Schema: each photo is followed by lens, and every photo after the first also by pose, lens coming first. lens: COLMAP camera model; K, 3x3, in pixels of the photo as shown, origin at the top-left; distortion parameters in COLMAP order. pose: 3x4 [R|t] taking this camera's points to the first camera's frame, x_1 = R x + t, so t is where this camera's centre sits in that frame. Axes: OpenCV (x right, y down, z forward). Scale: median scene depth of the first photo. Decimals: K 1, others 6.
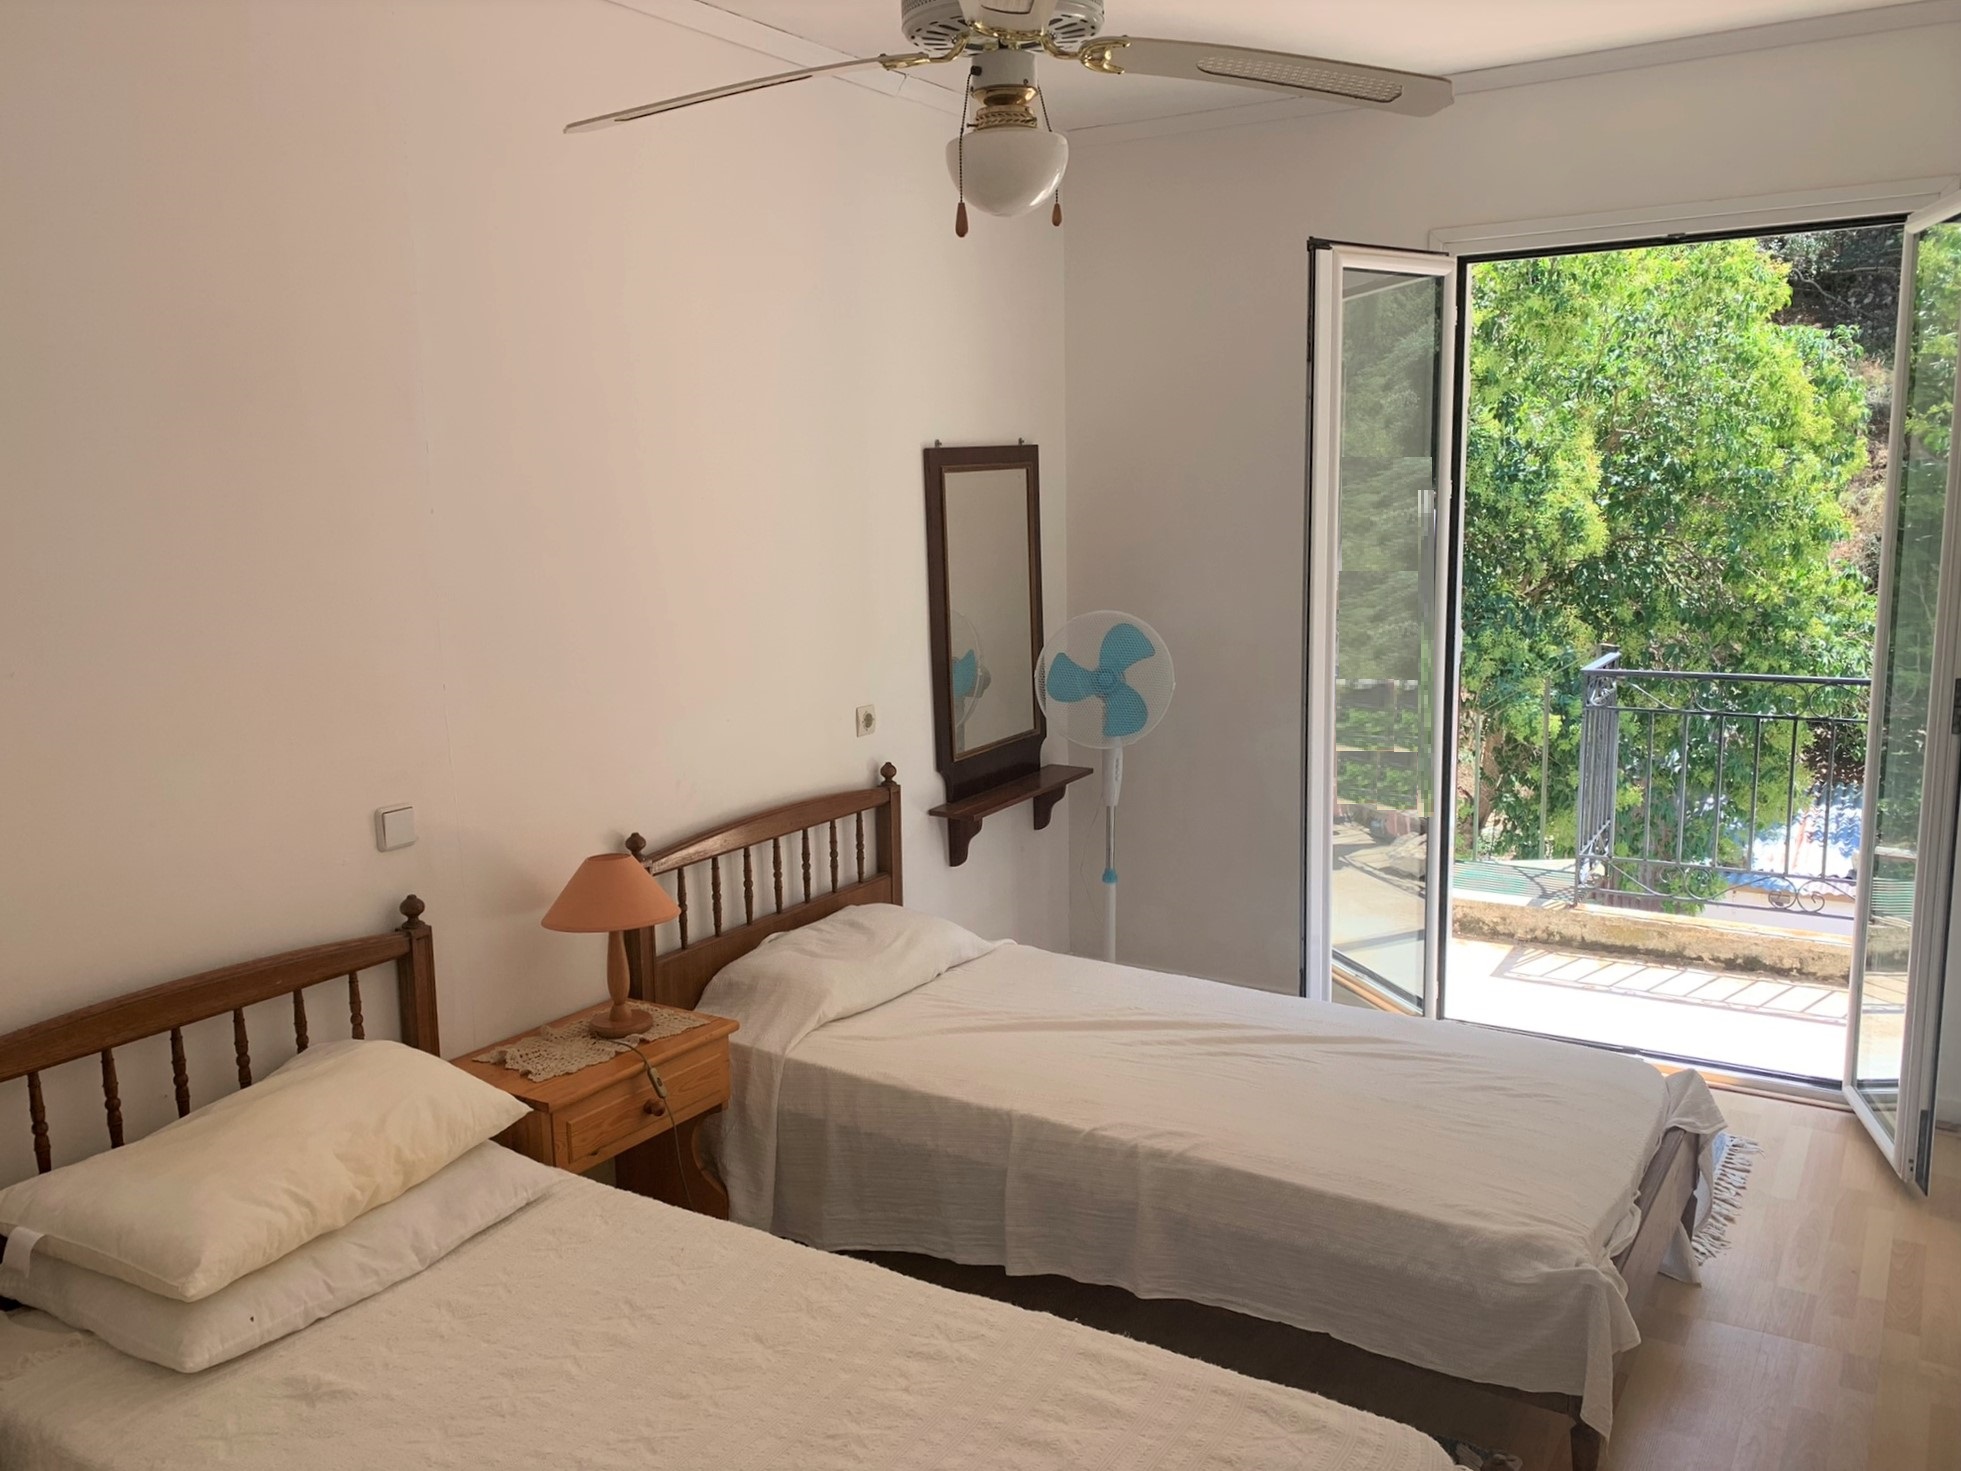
lens RADIAL K [[1585.6, 0, 989.1], [0, 1585.6, 733.6], [0, 0, 1]] dist [0.000139, -0.001517]
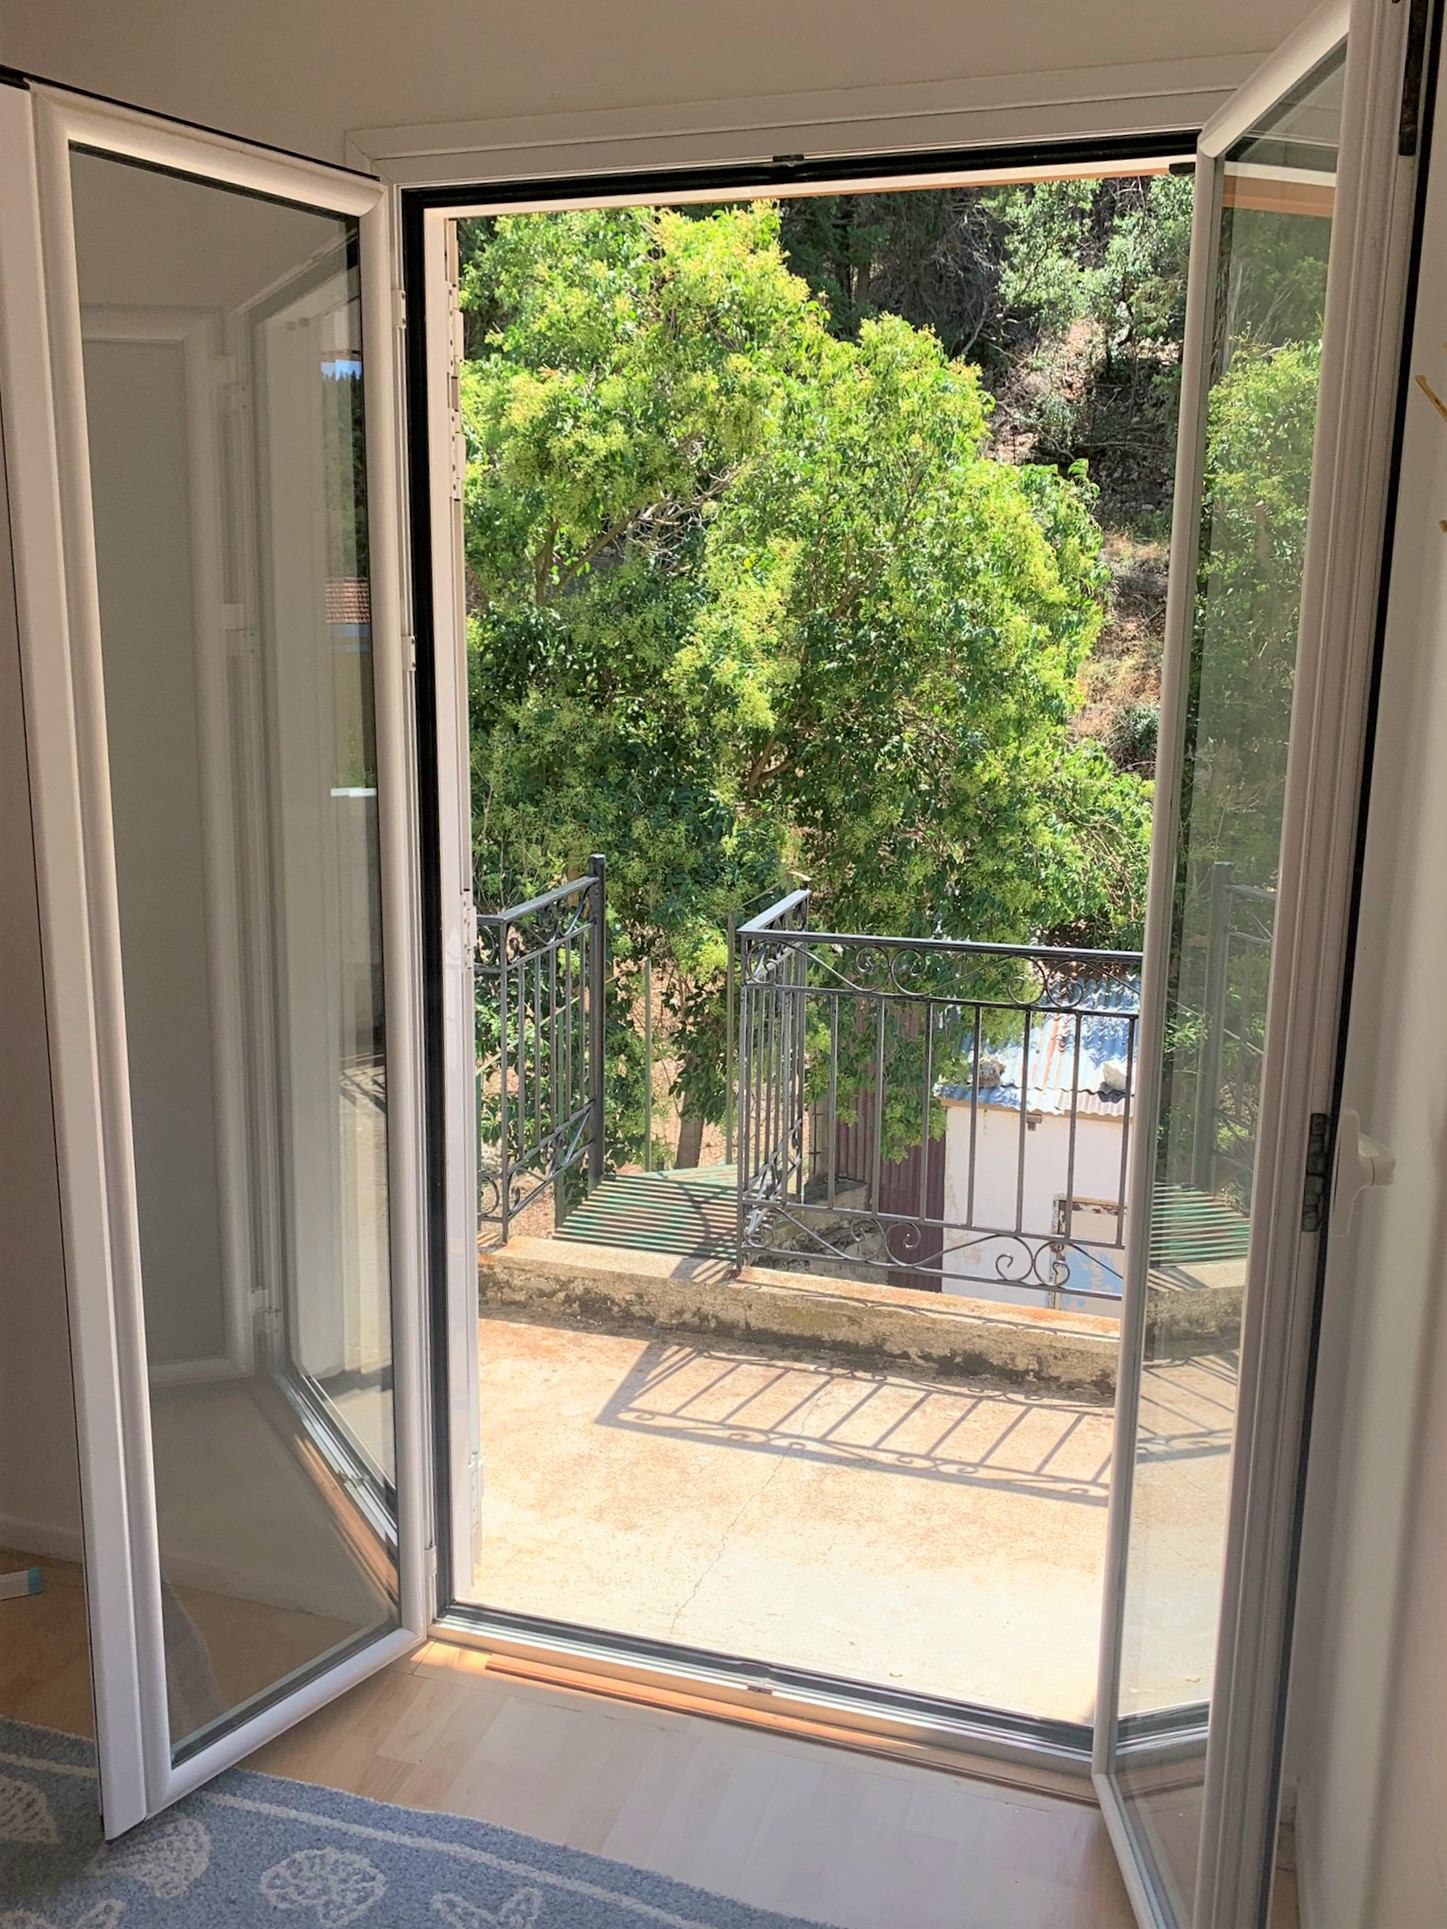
lens RADIAL K [[1559.7, 0, 717.6], [0, 1559.7, 961.1], [0, 0, 1]] dist [0.000139, -0.001517]
pose [[0.967127, -0.025272, 0.253033, 0.201910], [0.013219, 0.998701, 0.049219, -0.060692], [-0.253948, -0.044256, 0.966205, 0.374361]]
